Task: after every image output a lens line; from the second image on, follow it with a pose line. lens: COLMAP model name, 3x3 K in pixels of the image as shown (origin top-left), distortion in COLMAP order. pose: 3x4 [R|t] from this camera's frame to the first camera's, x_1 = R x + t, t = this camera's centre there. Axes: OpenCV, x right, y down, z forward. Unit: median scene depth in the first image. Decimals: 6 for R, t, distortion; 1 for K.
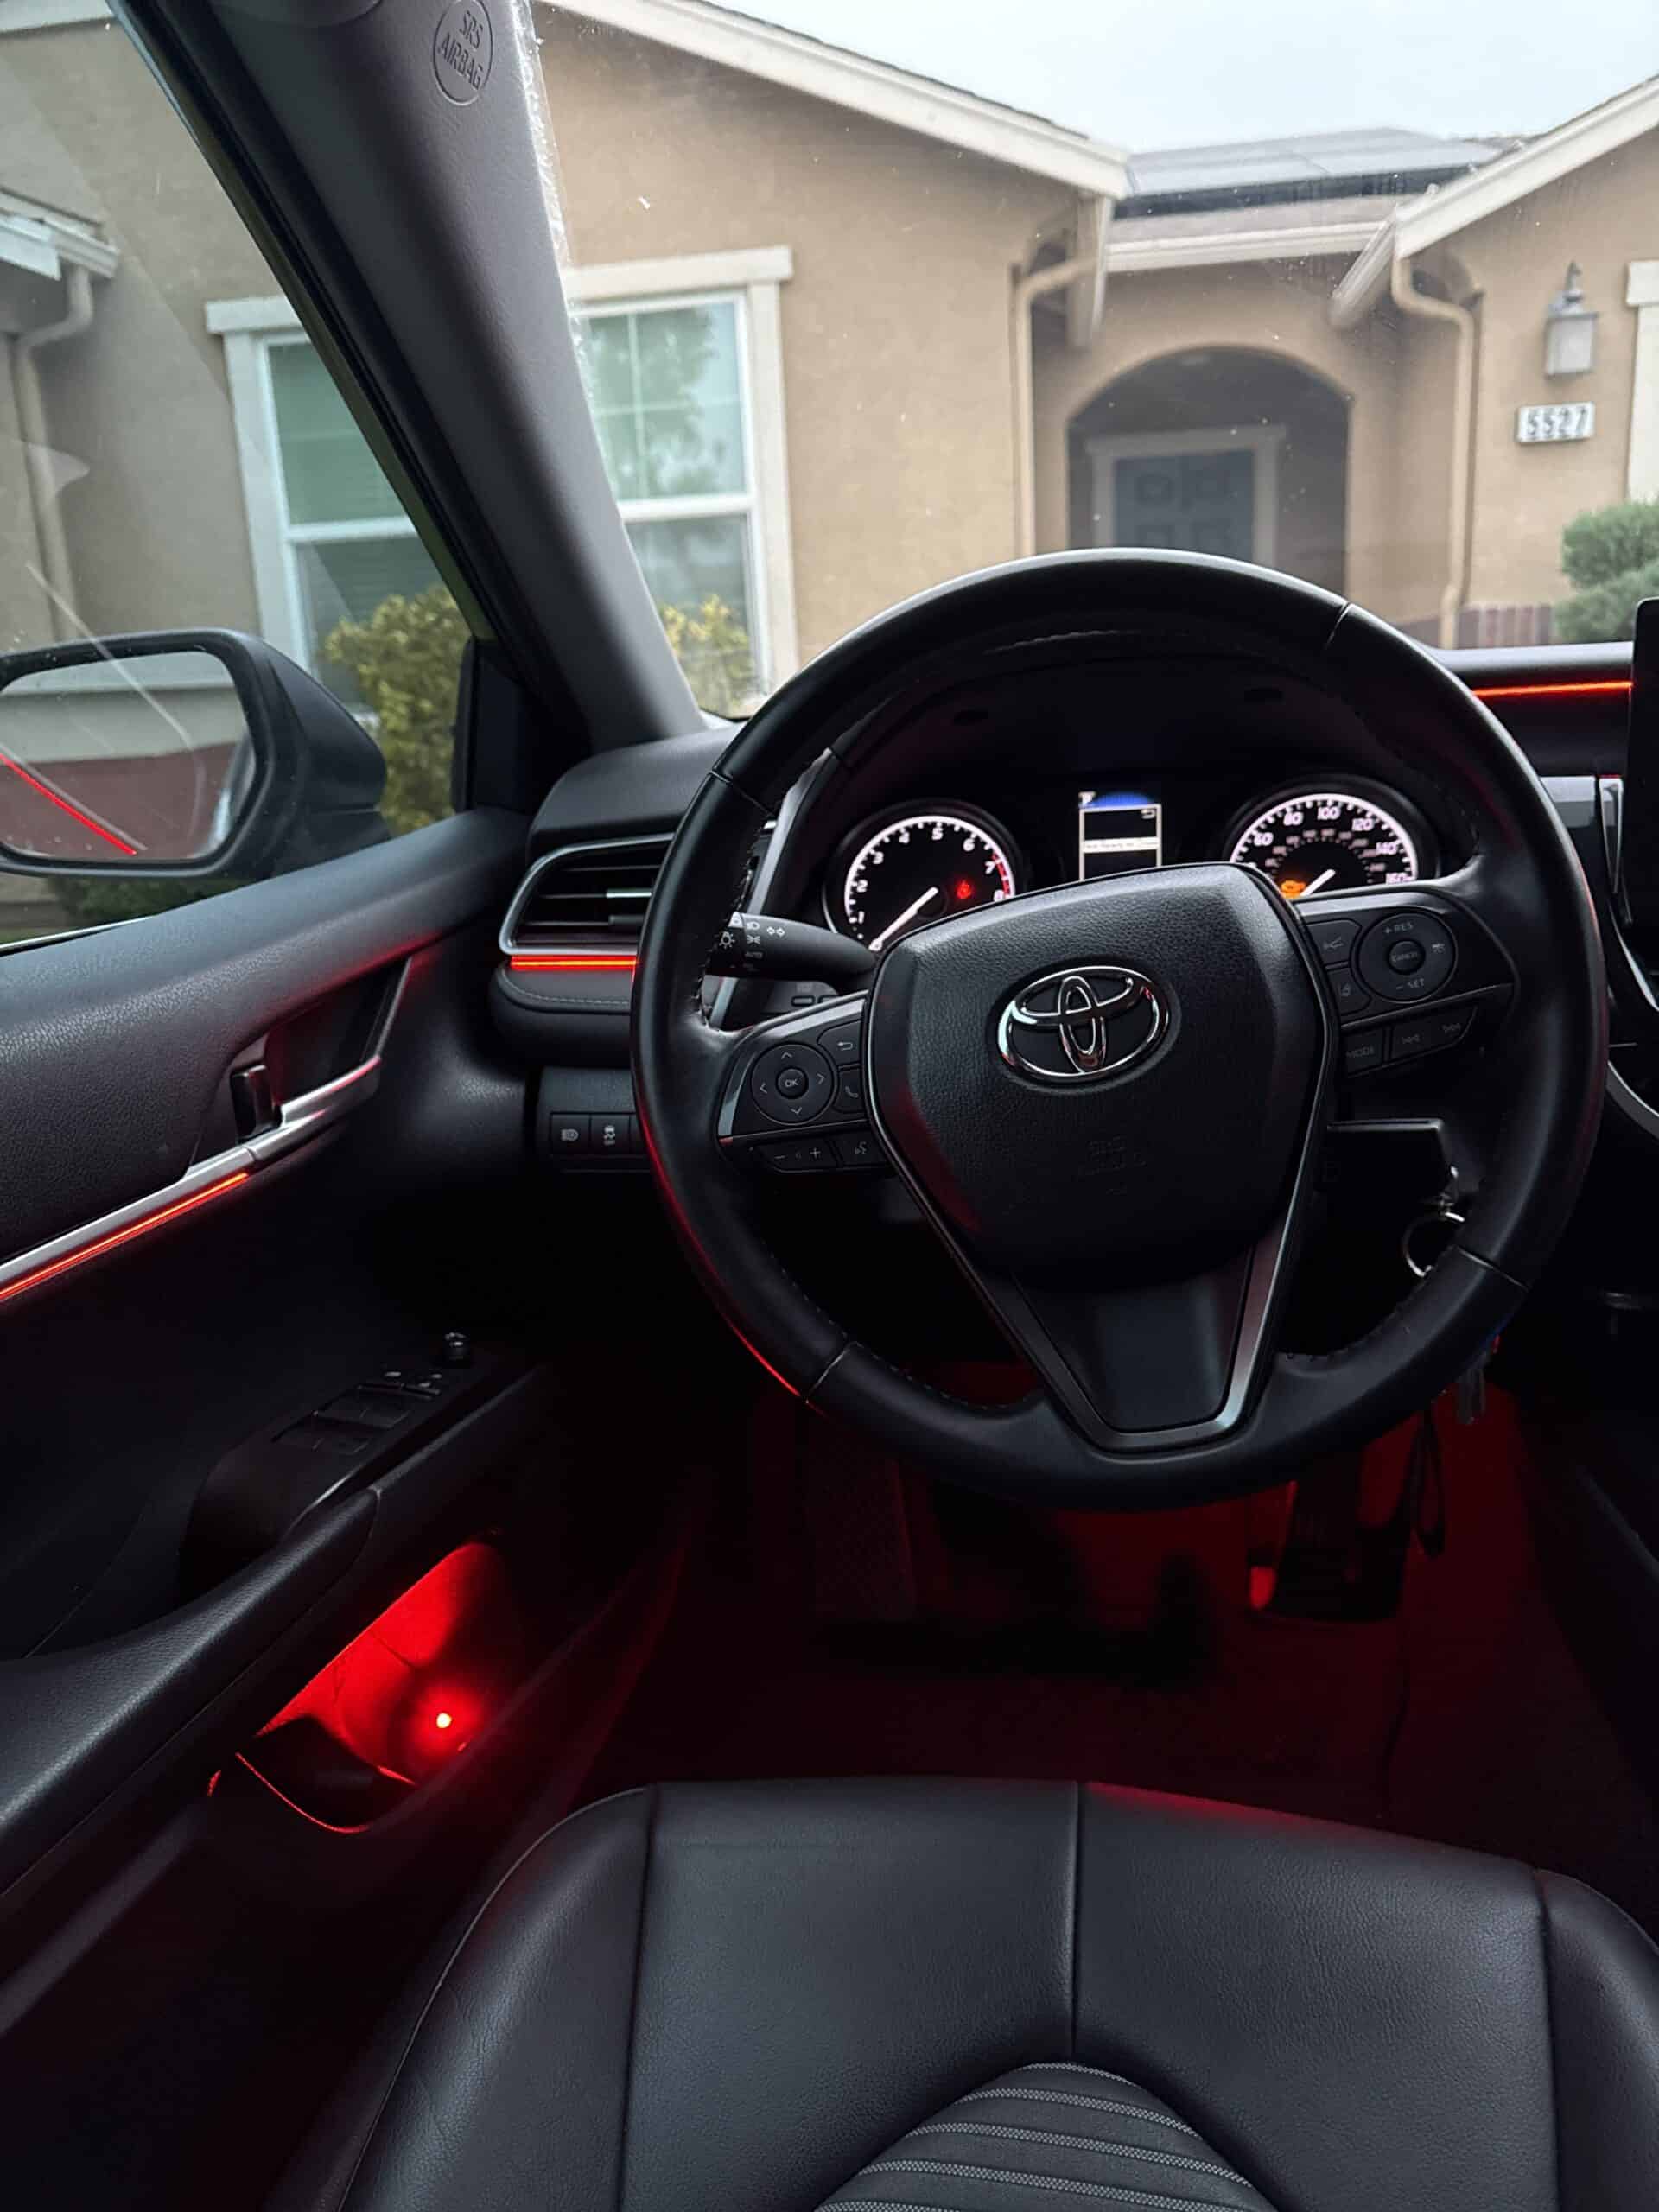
lens RADIAL K [[1537.8, 0, 764.8], [0, 1537.8, 1111.5], [0, 0, 1]] dist [0.108676, -0.186632]
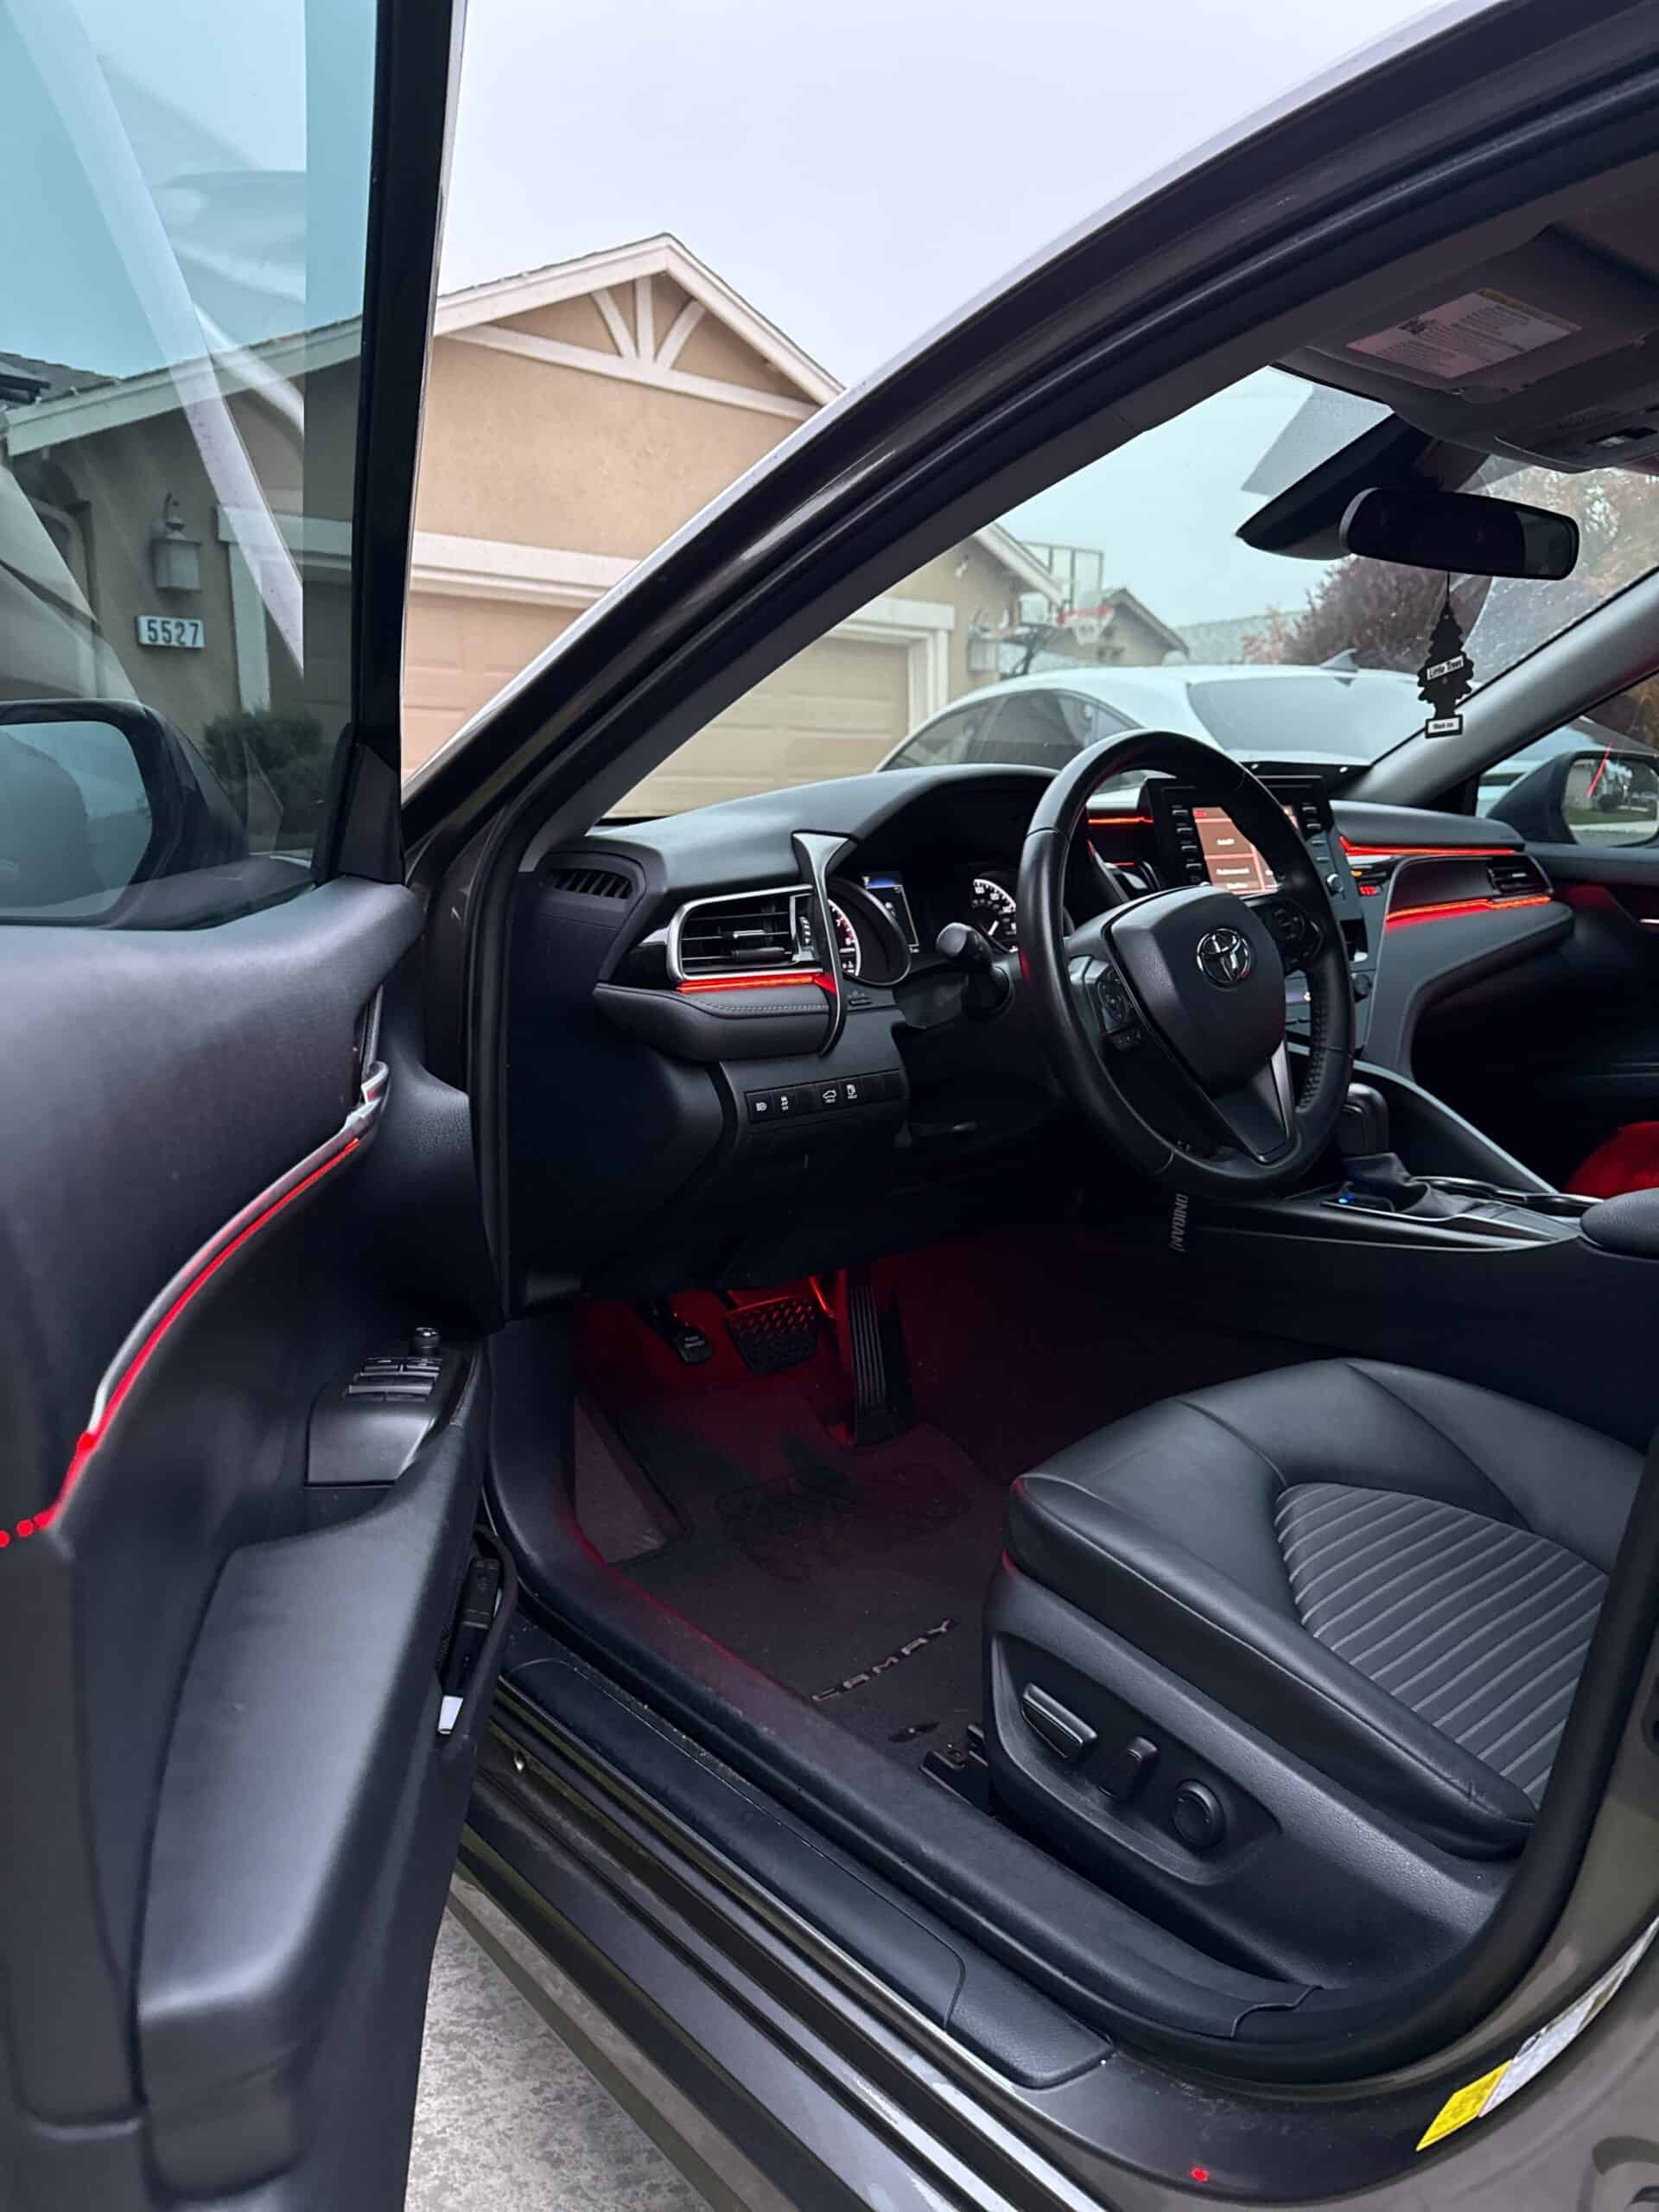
lens RADIAL K [[1537.8, 0, 764.8], [0, 1537.8, 1111.5], [0, 0, 1]] dist [0.108676, -0.186632]
pose [[0.580813, -0.090836, 0.808953, -1.147672], [0.182566, 0.982976, -0.020702, 0.044085], [-0.793300, 0.159712, 0.587509, 0.193756]]
